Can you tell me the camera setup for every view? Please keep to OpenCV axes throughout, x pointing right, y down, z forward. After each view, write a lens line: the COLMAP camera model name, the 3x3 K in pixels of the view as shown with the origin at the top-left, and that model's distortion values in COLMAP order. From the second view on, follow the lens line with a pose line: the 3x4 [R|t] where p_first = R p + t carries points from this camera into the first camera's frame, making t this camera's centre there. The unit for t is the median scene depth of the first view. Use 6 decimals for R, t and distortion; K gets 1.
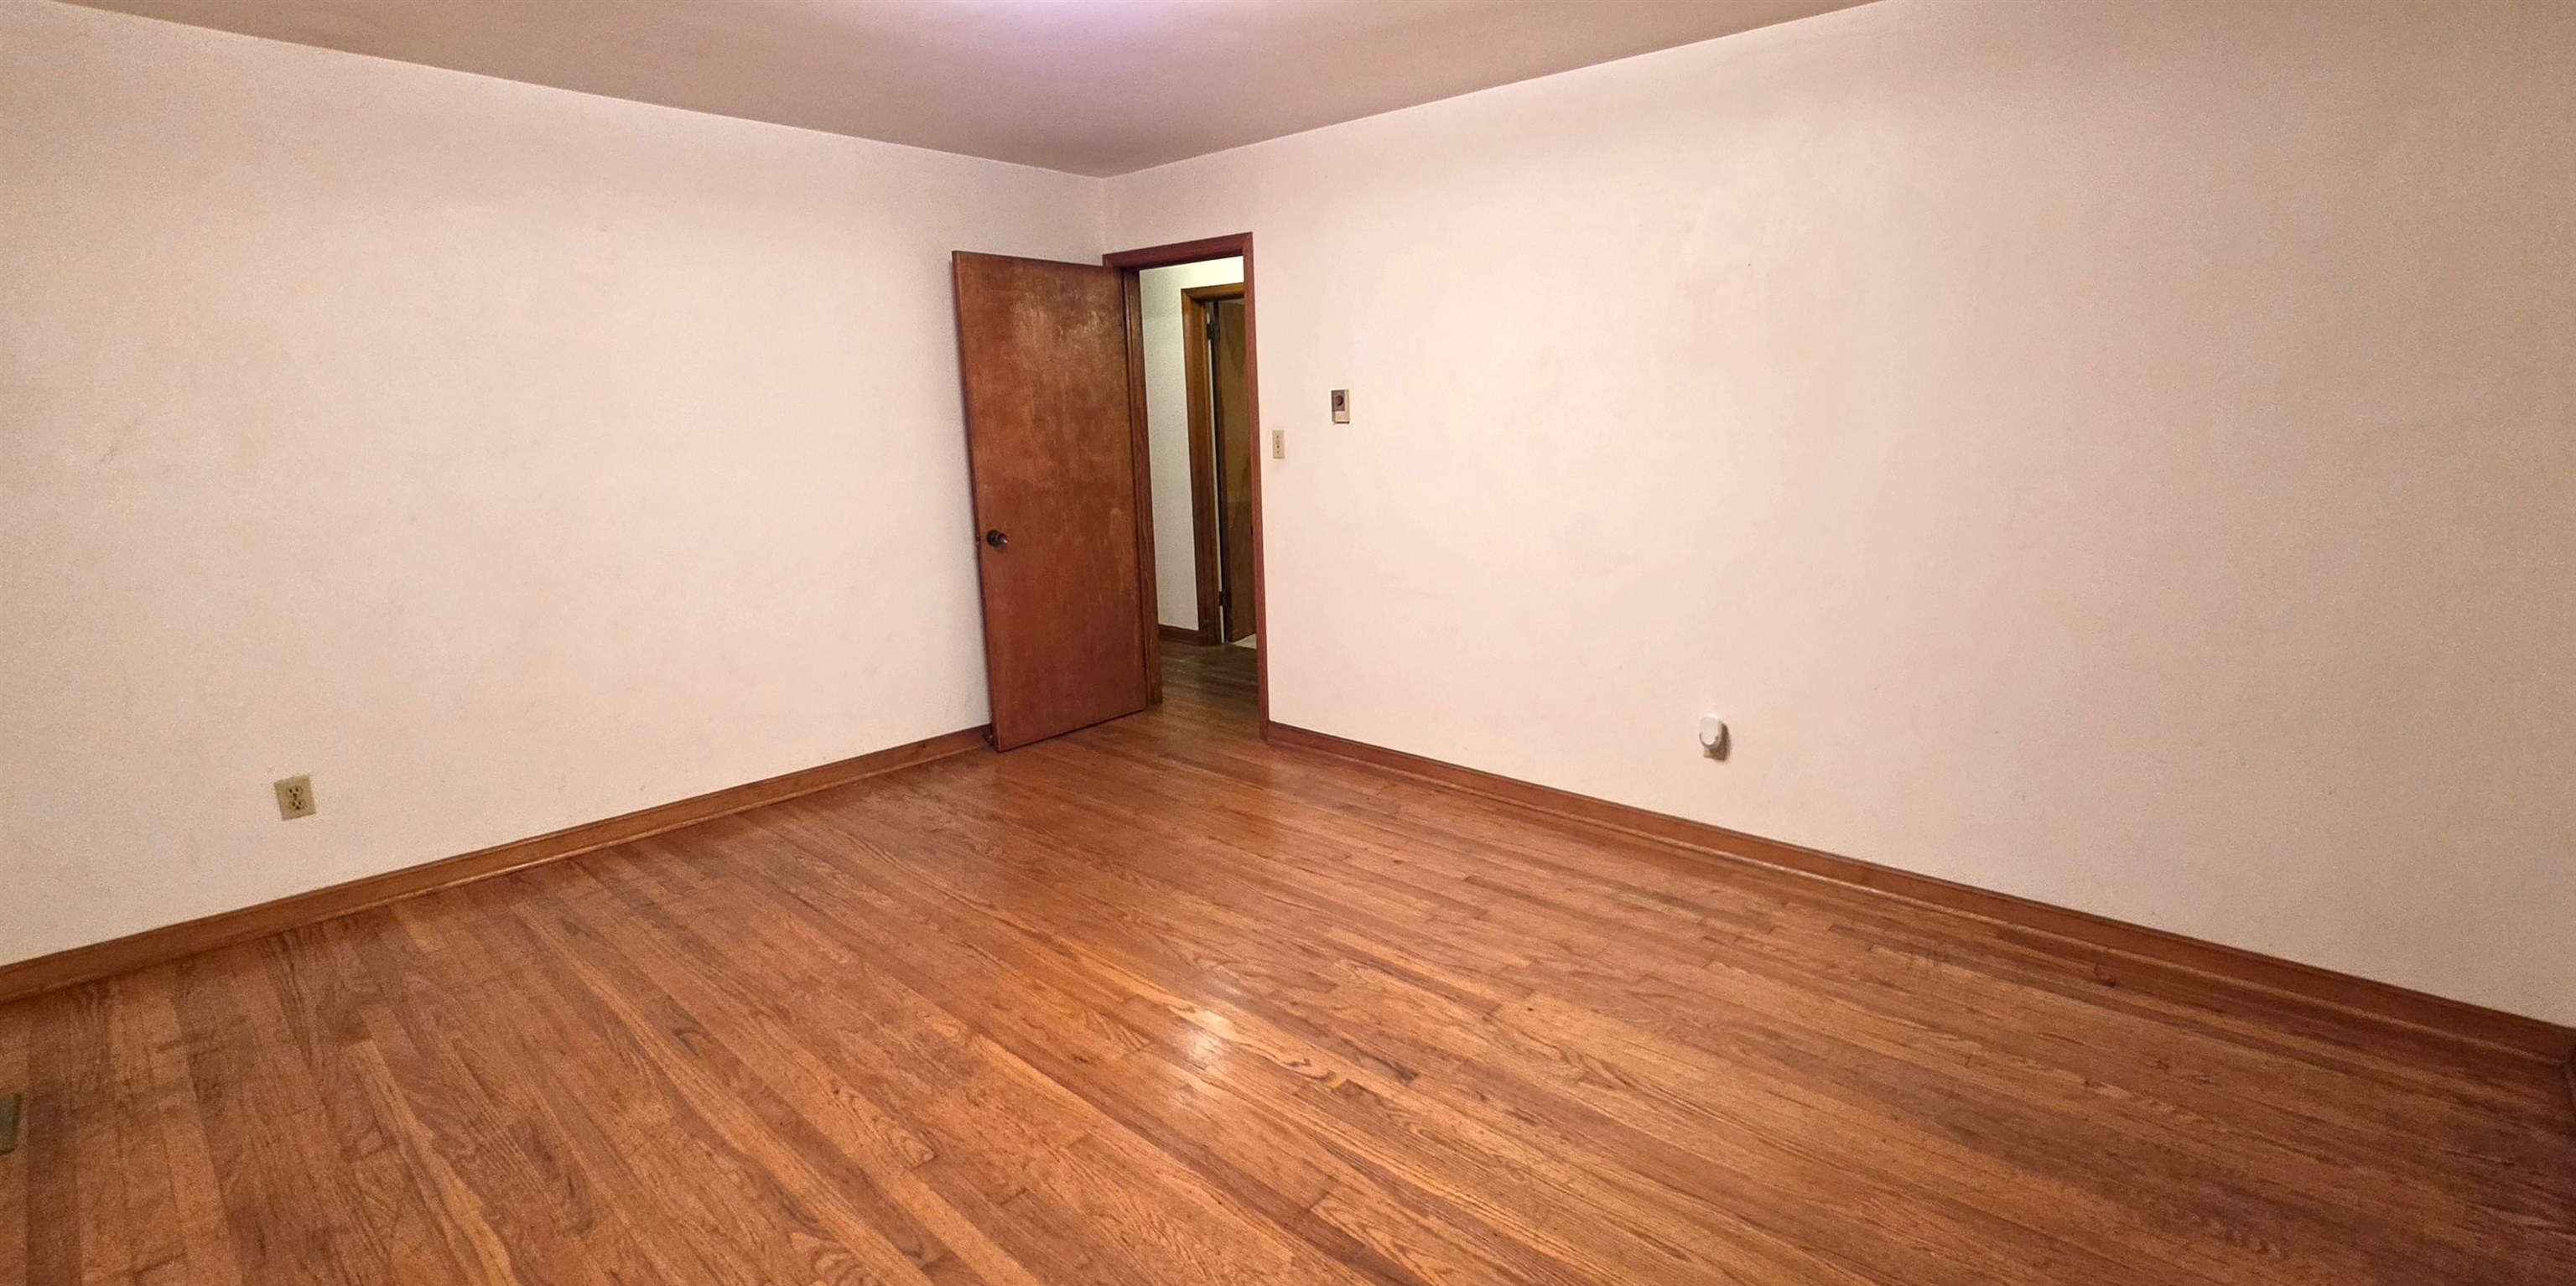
lens RADIAL K [[1121.4, 0, 1376.4], [0, 1121.4, 639.4], [0, 0, 1]] dist [-0.000438, 0.000012]
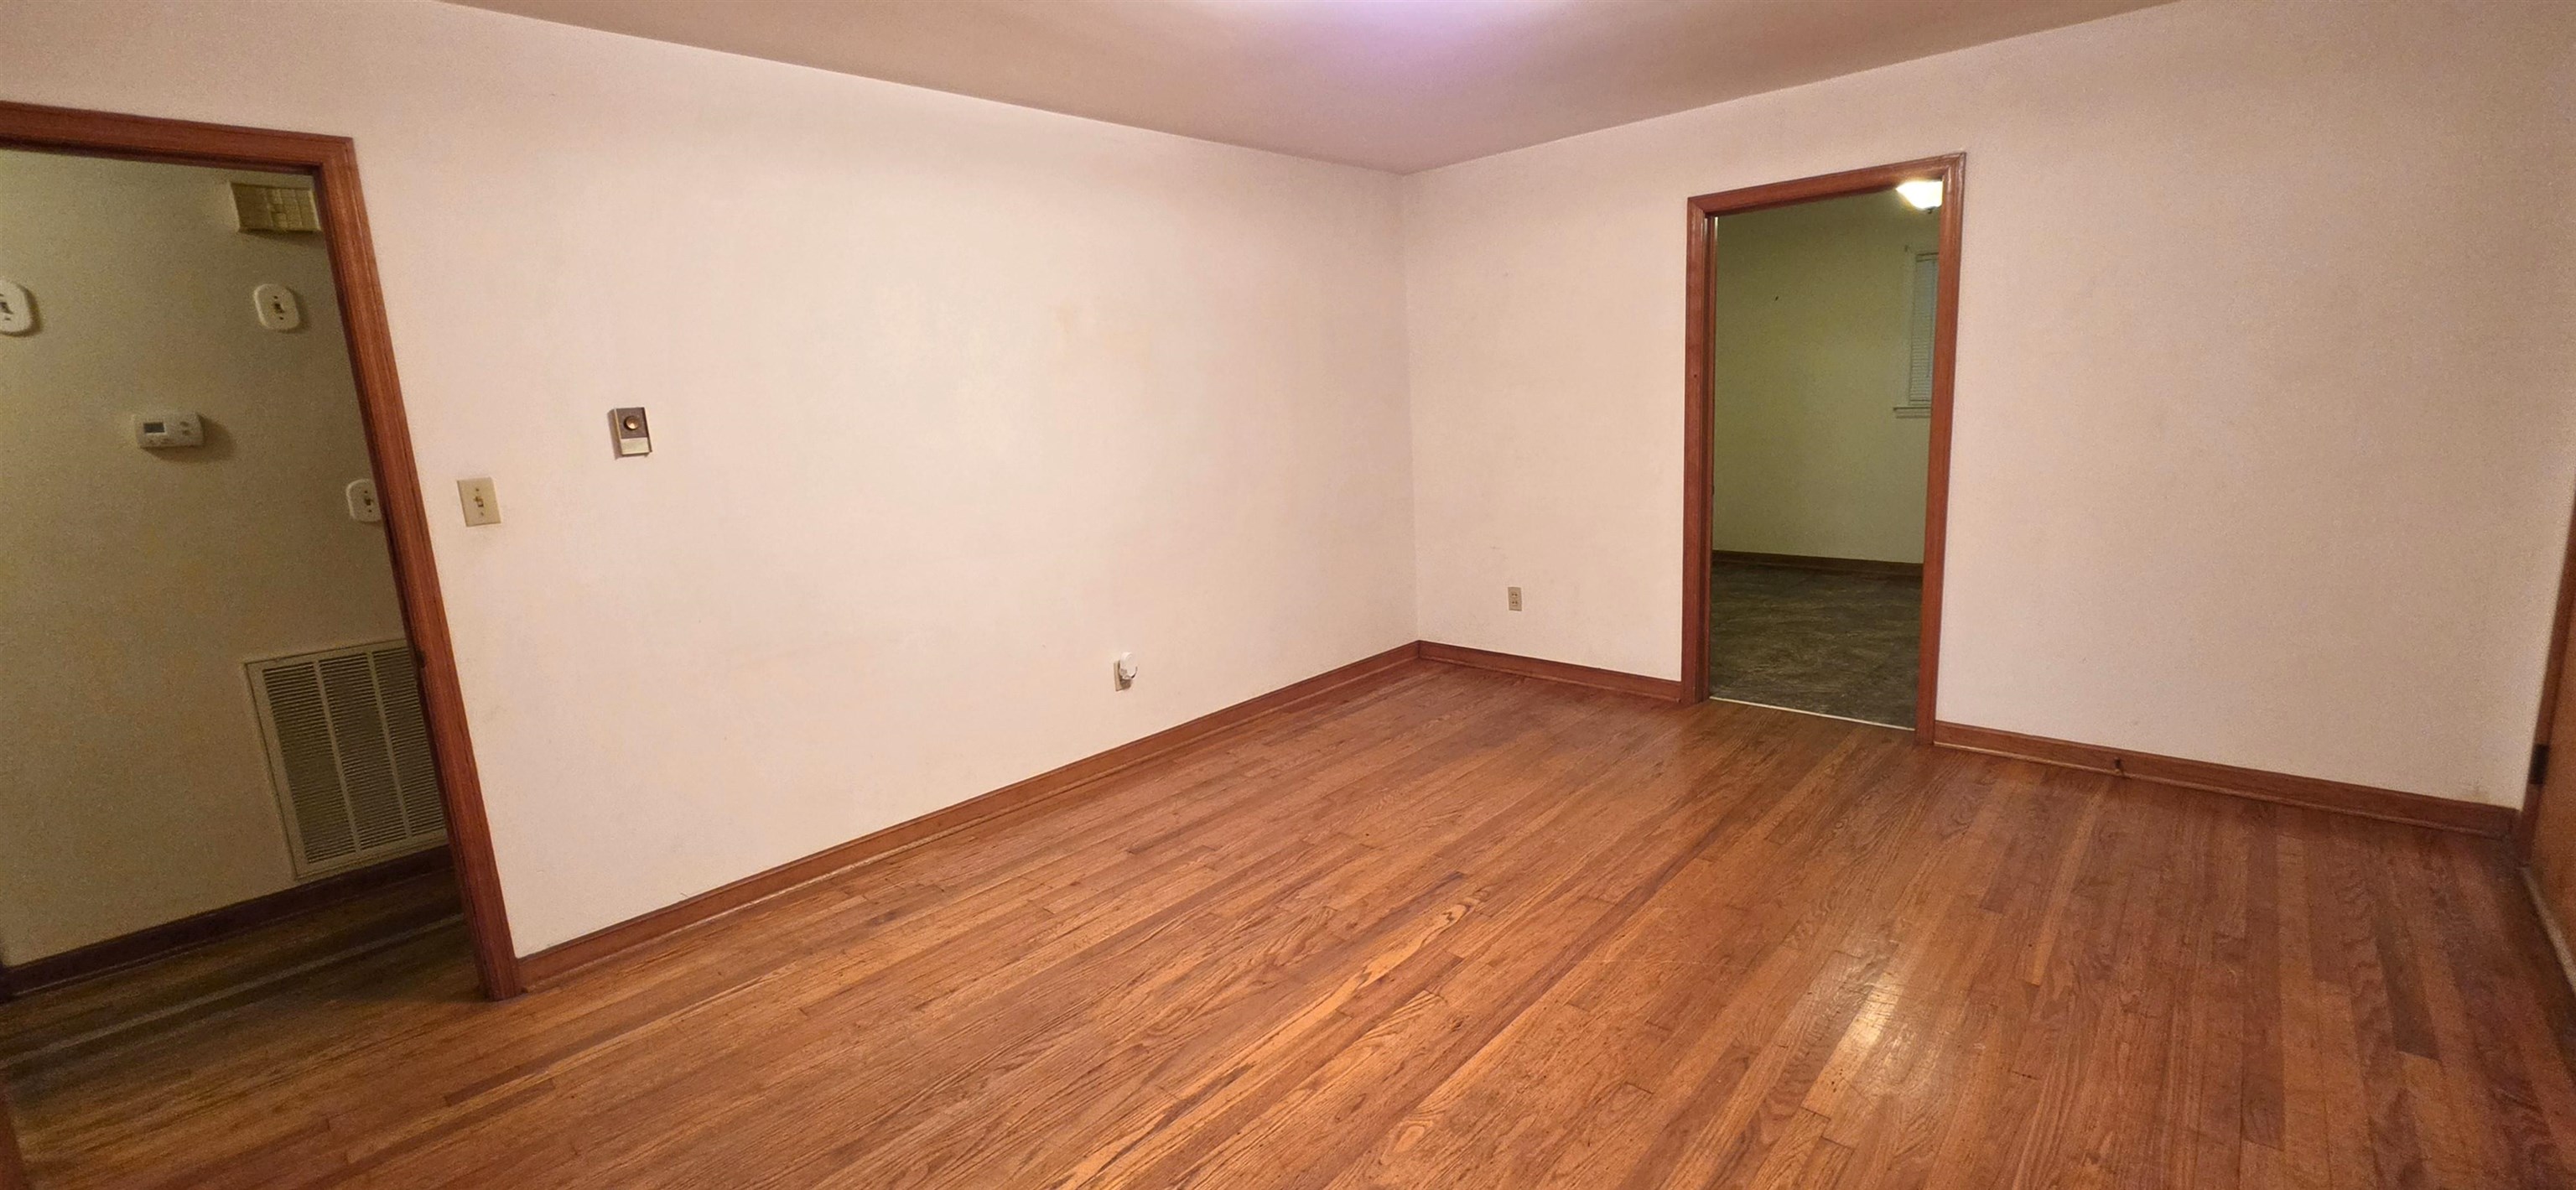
lens RADIAL K [[1044.6, 0, 1278.4], [0, 1044.6, 580.1], [0, 0, 1]] dist [-0.002139, 0.000839]
pose [[0.051506, -0.163775, 0.985152, -0.951442], [0.257547, 0.955272, 0.145342, -0.156858], [-0.964892, 0.246237, 0.091382, 0.817168]]
